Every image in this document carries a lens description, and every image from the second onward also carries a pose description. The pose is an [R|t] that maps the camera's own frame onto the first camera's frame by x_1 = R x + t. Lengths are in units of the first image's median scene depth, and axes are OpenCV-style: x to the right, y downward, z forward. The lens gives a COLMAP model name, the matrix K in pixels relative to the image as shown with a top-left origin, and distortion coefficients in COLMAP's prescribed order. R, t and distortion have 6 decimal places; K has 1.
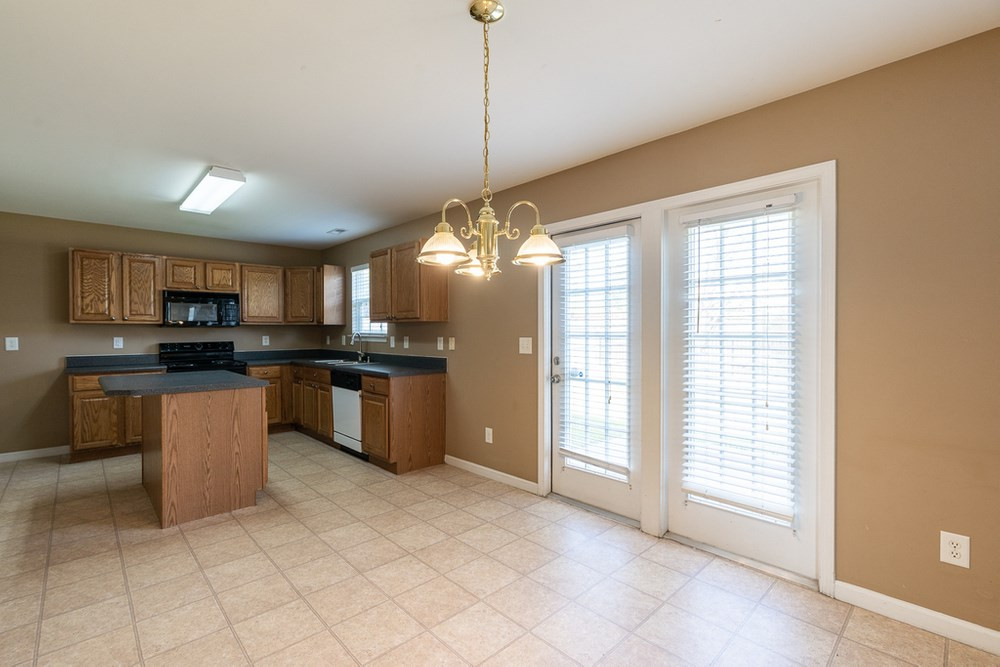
lens RADIAL K [[457.6, 0, 487.9], [0, 457.6, 336.7], [0, 0, 1]] dist [-0.008932, 0.003884]
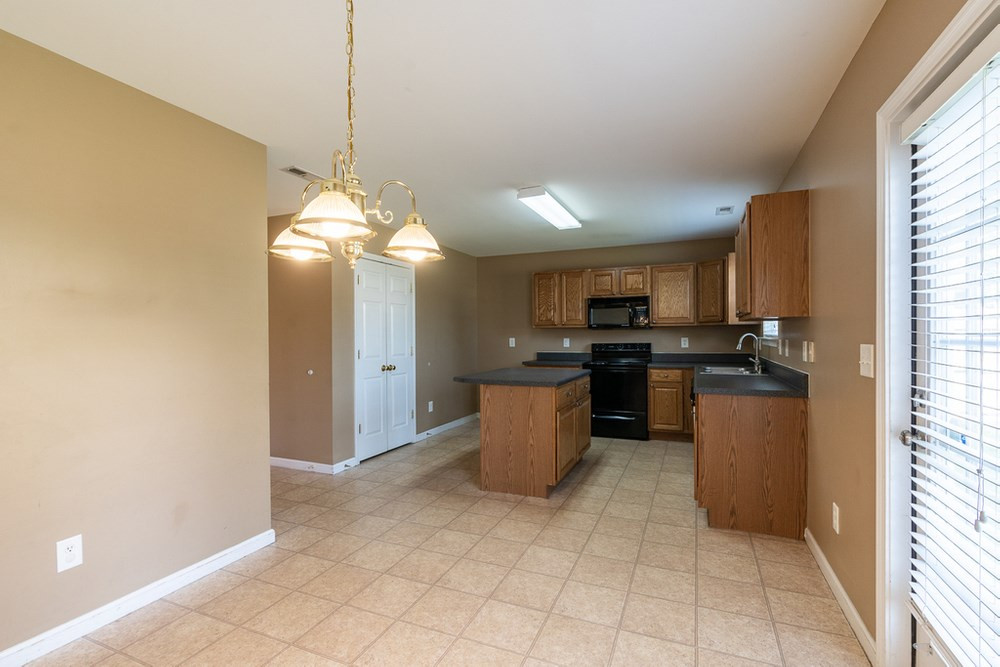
lens RADIAL K [[457.6, 0, 495.4], [0, 457.6, 338.4], [0, 0, 1]] dist [-0.008932, 0.003884]
pose [[0.397718, 0.006360, -0.917486, 0.329804], [-0.003810, 0.999979, 0.005280, -0.005152], [0.917500, 0.001396, 0.397734, 0.376701]]
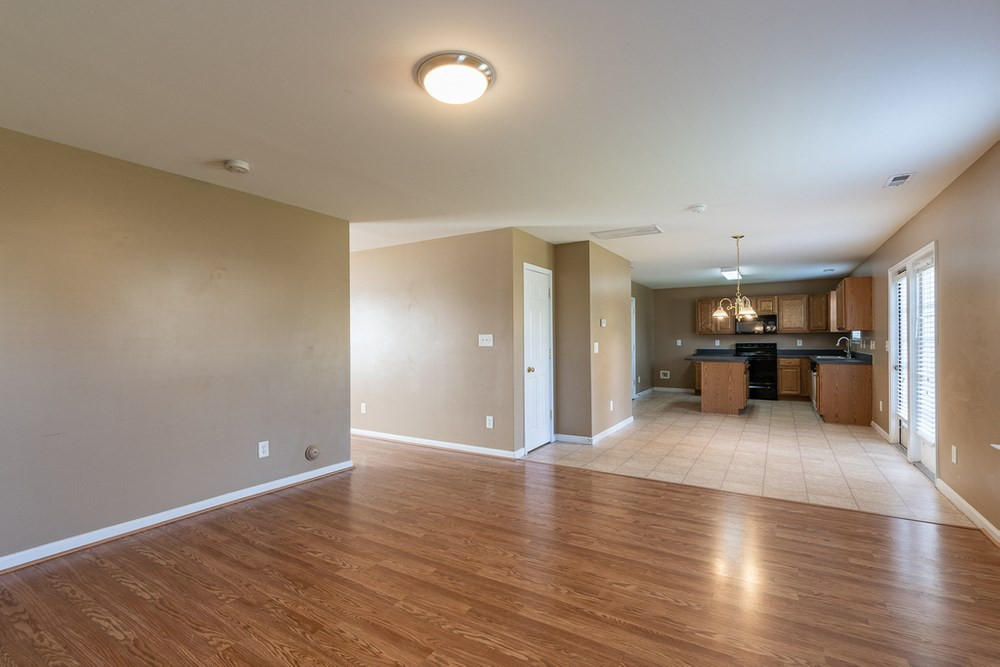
lens RADIAL K [[457.6, 0, 490.4], [0, 457.6, 339.4], [0, 0, 1]] dist [-0.008932, 0.003884]
pose [[0.259118, 0.001720, -0.965844, 1.060286], [-0.005982, 0.999982, 0.000176, 0.004639], [0.965827, 0.005732, 0.259124, -0.596553]]
